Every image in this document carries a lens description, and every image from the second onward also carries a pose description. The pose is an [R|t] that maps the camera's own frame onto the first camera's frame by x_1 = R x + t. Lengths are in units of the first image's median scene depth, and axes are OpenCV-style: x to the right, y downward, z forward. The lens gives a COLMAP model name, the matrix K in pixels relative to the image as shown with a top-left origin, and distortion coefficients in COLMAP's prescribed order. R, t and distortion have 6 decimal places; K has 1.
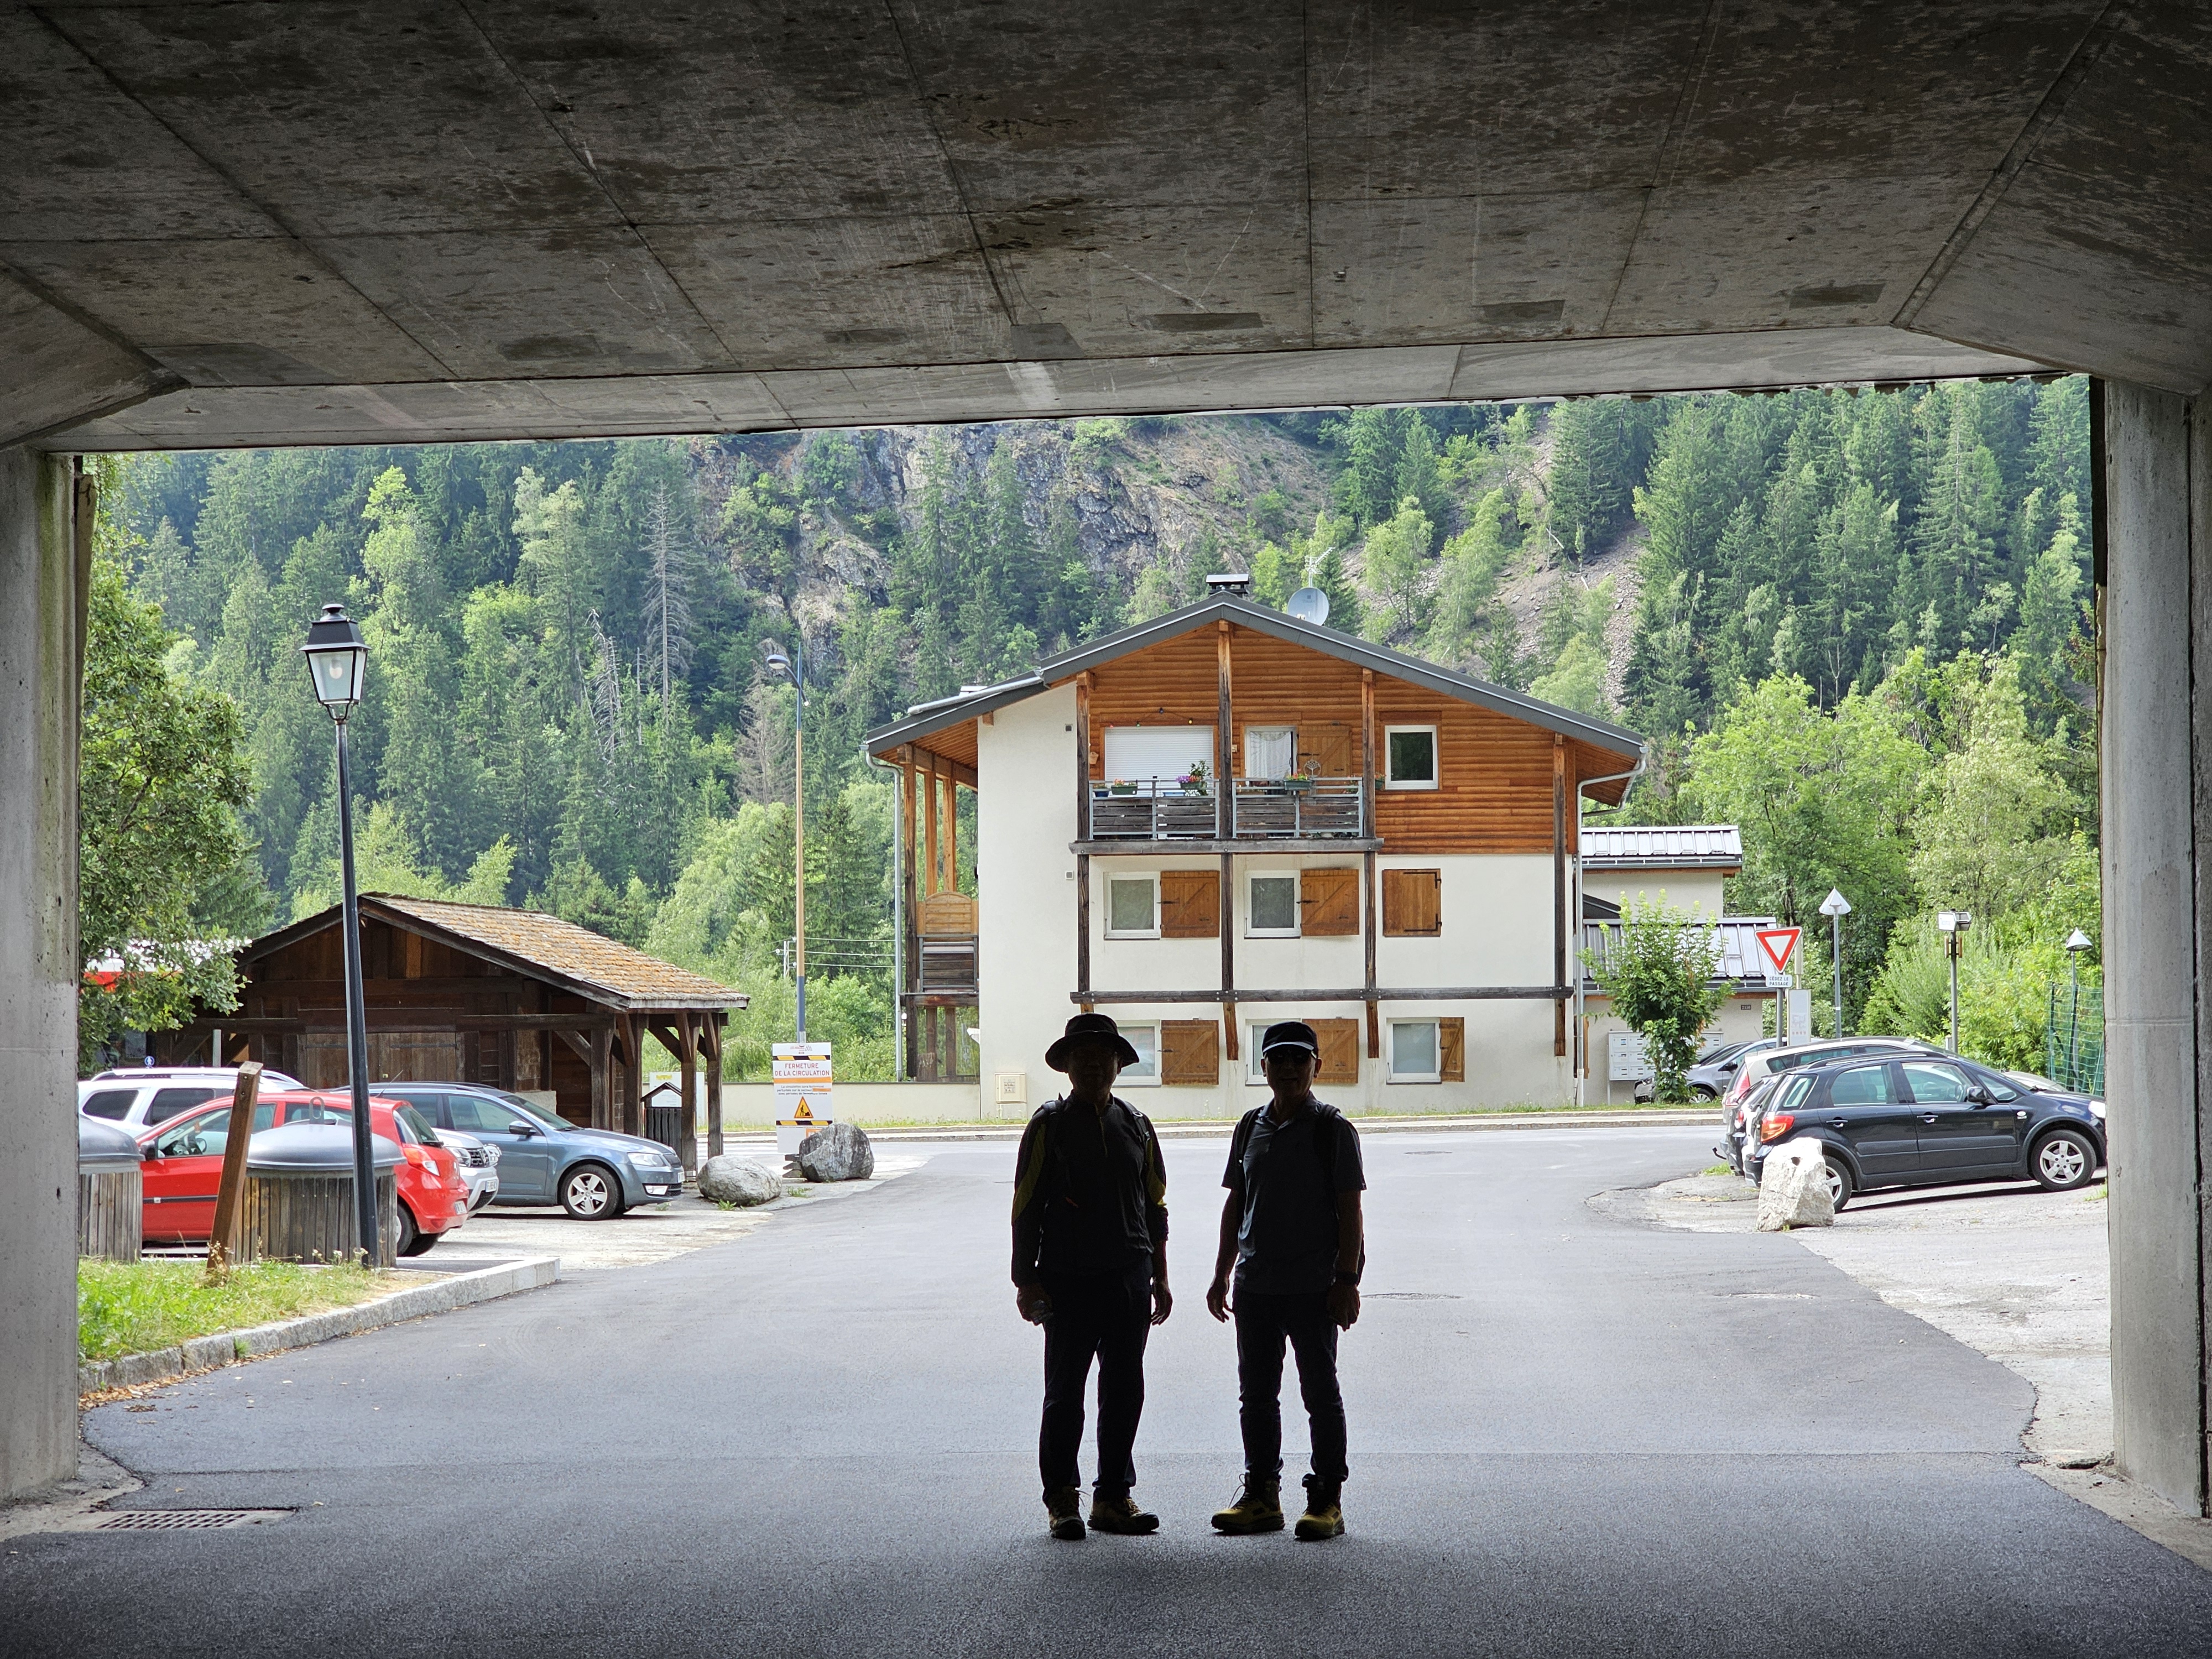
lens RADIAL K [[4109.0, 0, 1209.2], [0, 4109.0, 829.9], [0, 0, 1]] dist [0.006491, 0.286158]
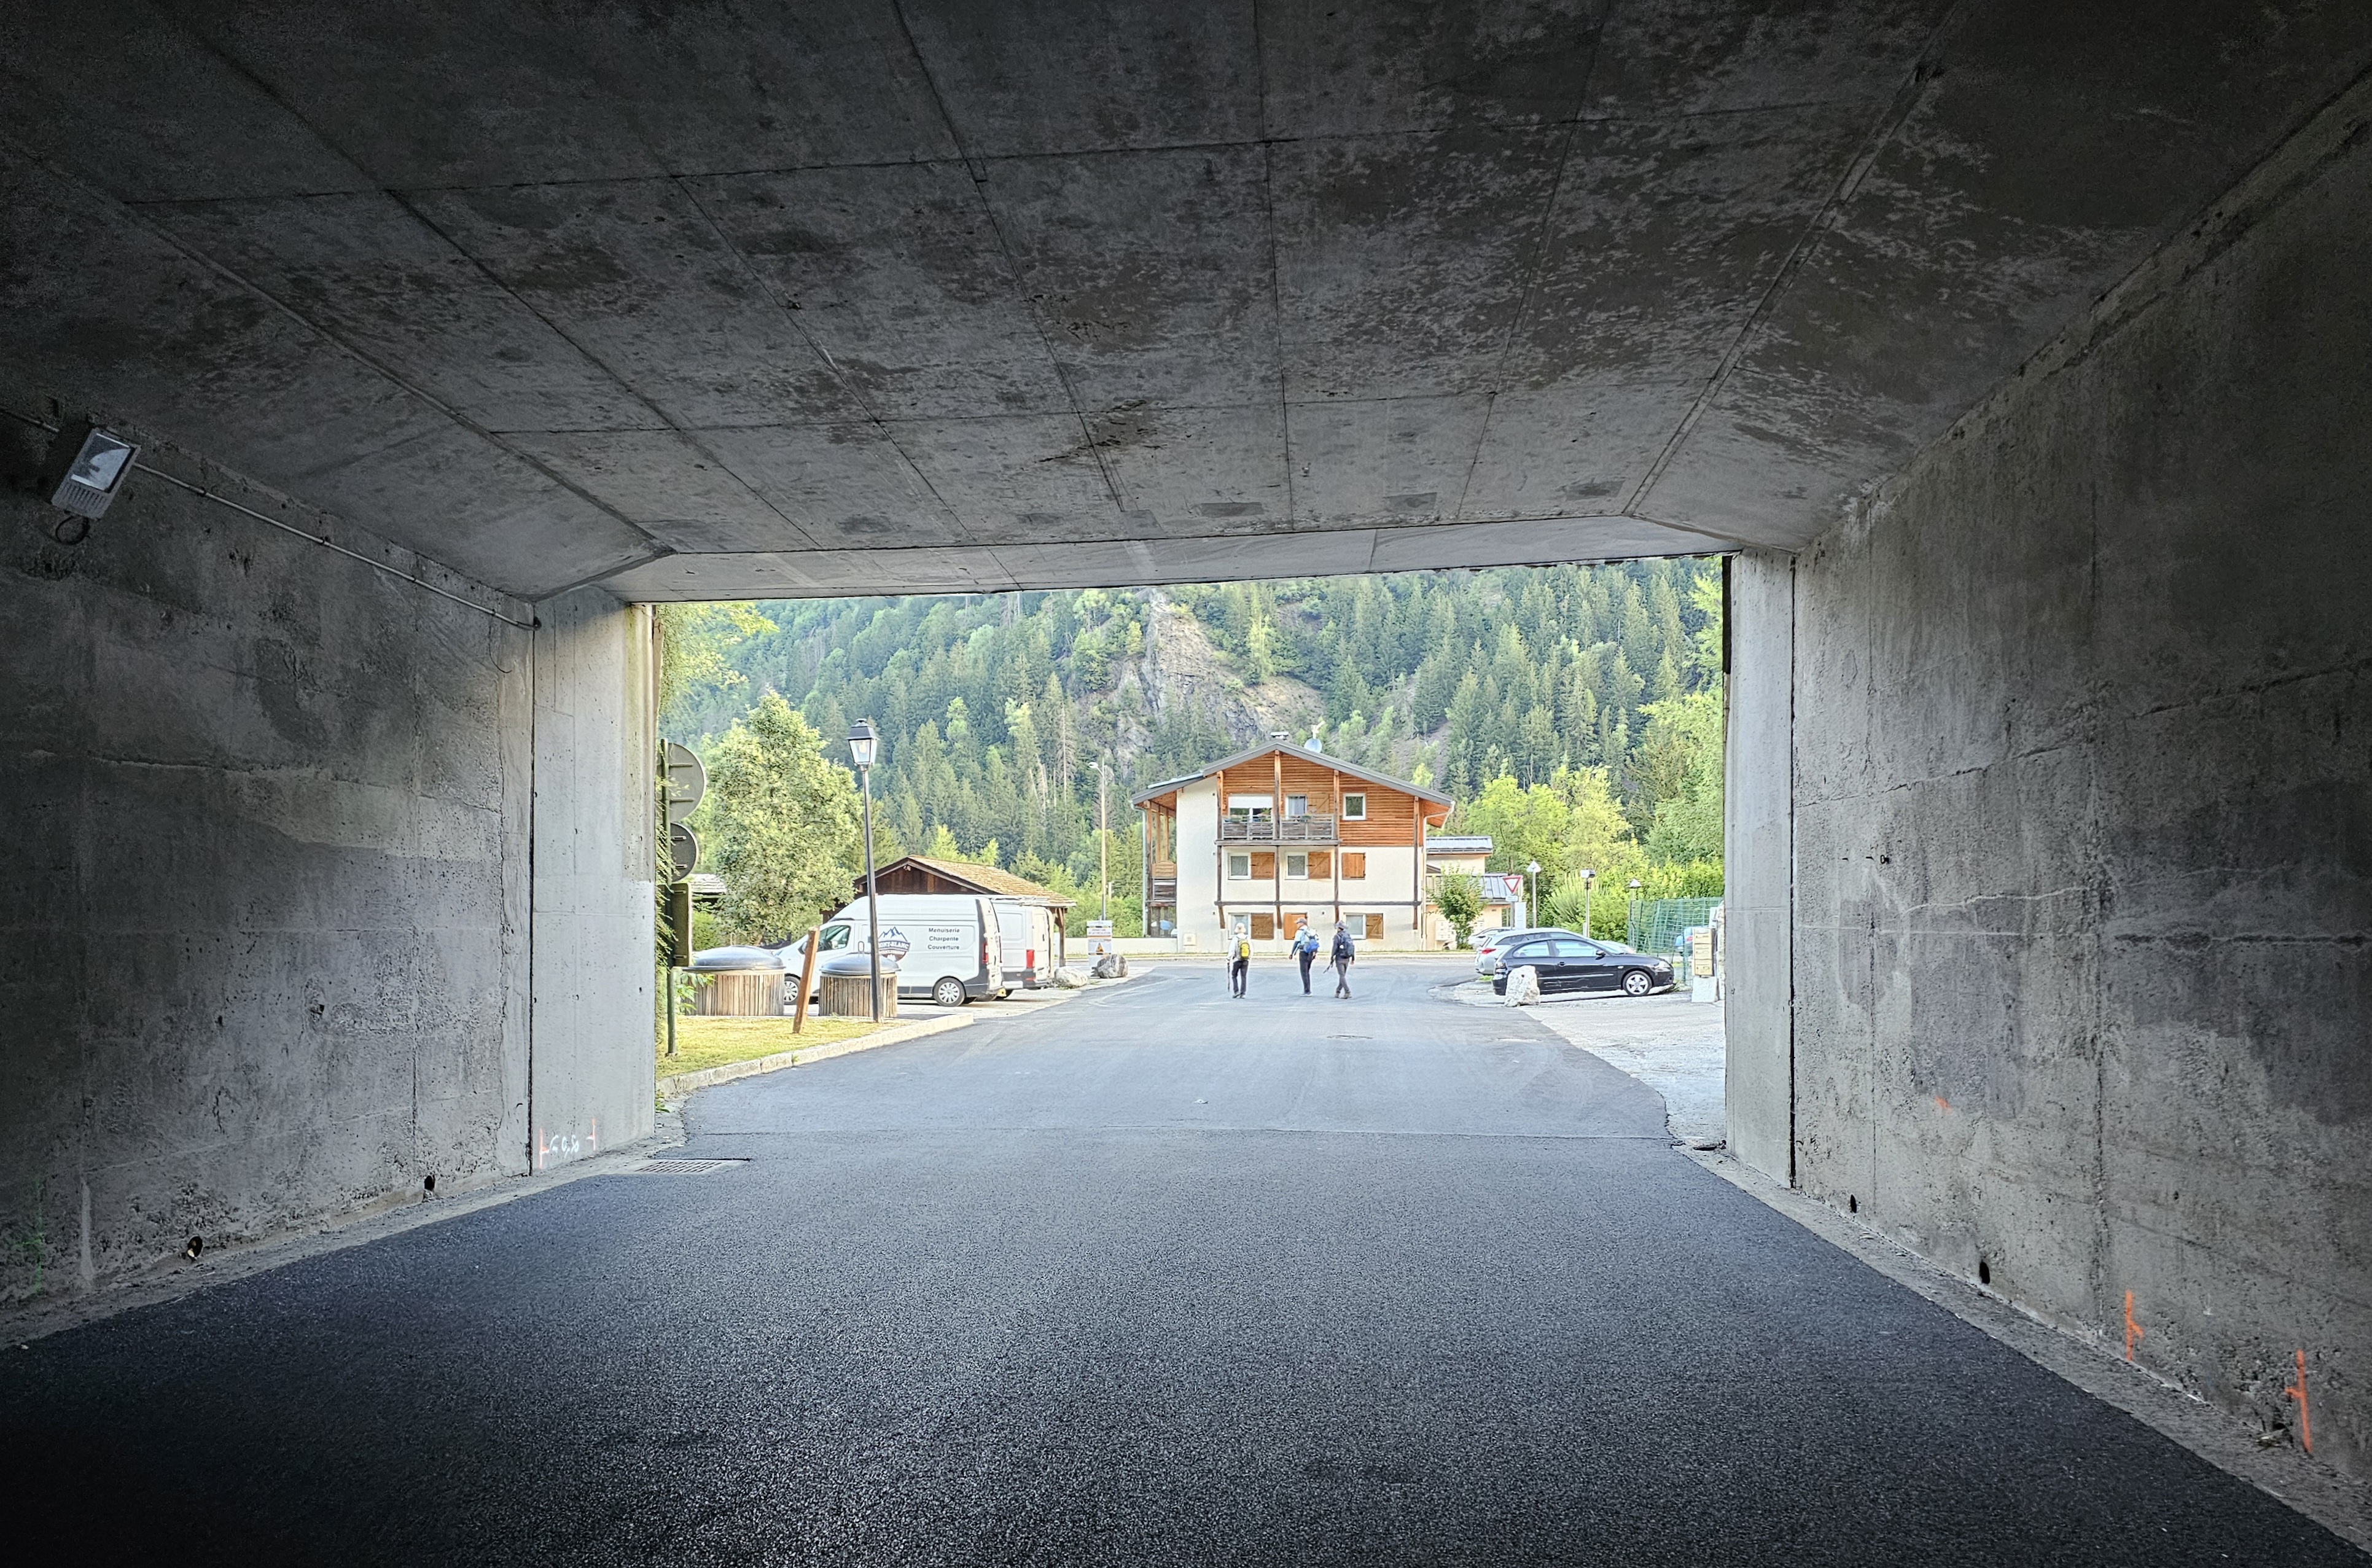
lens RADIAL K [[1601.3, 0, 1181.5], [0, 1601.3, 898.6], [0, 0, 1]] dist [0.076729, -0.064613]
pose [[0.998202, 0.008015, -0.059402, 0.021930], [-0.005881, 0.999334, 0.036019, 0.020531], [0.059651, -0.035605, 0.997584, 0.326604]]
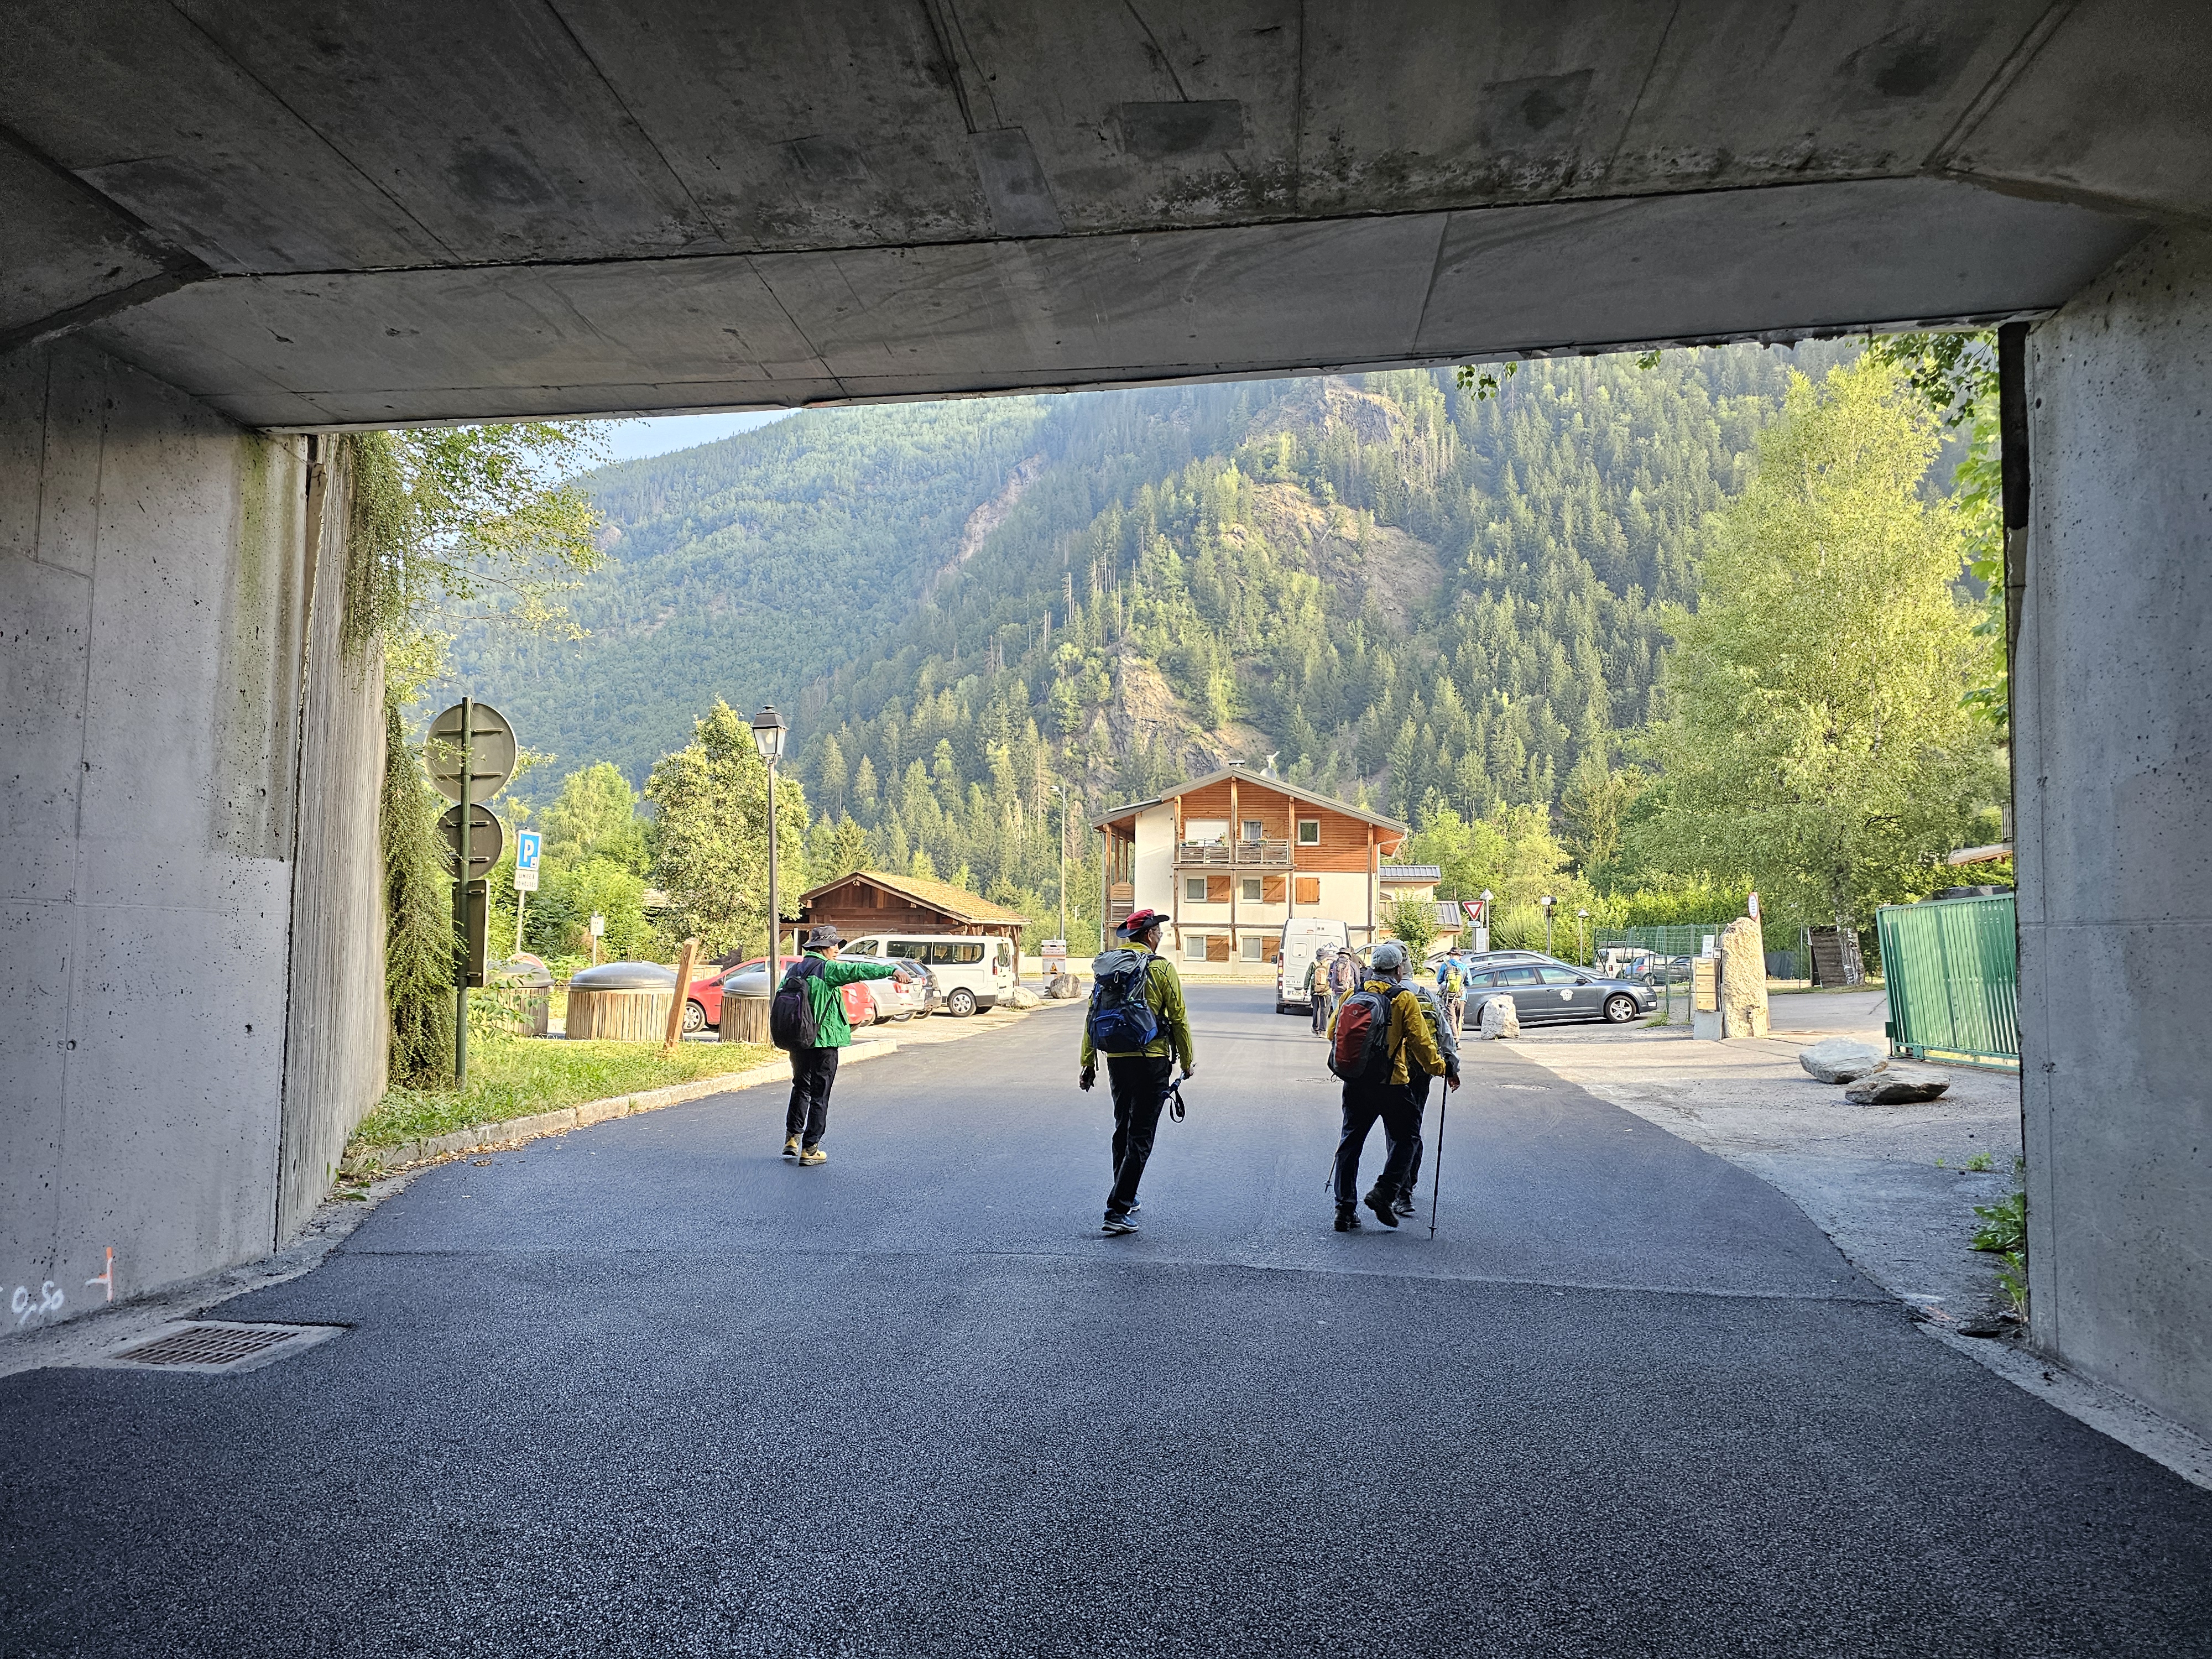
lens RADIAL K [[1445.3, 0, 1106.0], [0, 1445.3, 829.5], [0, 0, 1]] dist [0.089039, -0.089014]
pose [[0.996080, 0.017172, -0.086769, 0.015113], [-0.019694, 0.999406, -0.028292, 0.044845], [0.086232, 0.029890, 0.995827, 0.725893]]
